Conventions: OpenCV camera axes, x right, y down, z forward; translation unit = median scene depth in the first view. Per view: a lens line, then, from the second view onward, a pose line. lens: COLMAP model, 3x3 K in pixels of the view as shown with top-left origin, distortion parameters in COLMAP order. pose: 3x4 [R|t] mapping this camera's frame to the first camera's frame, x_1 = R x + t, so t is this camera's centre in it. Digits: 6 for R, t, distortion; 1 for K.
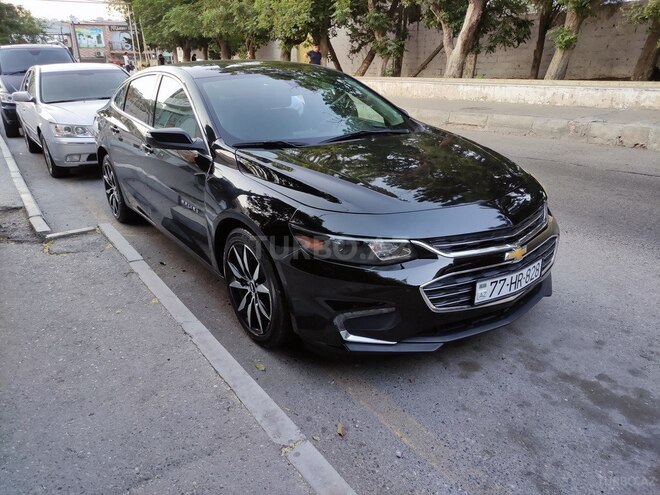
lens RADIAL K [[488.7, 0, 330.0], [0, 488.7, 247.5], [0, 0, 1]] dist [0.031552, -0.015181]
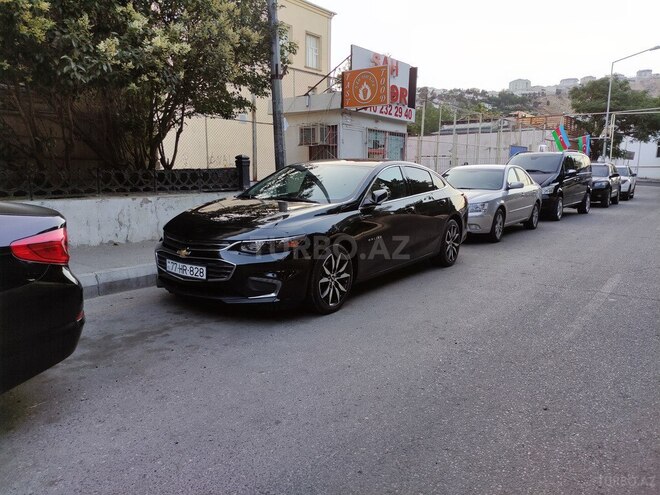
lens RADIAL K [[488.7, 0, 330.0], [0, 488.7, 247.5], [0, 0, 1]] dist [0.031552, -0.015181]
pose [[0.312061, 0.171163, -0.934517, 0.489112], [-0.354019, 0.933746, 0.052805, -0.064320], [0.881640, 0.314358, 0.351981, 0.180070]]
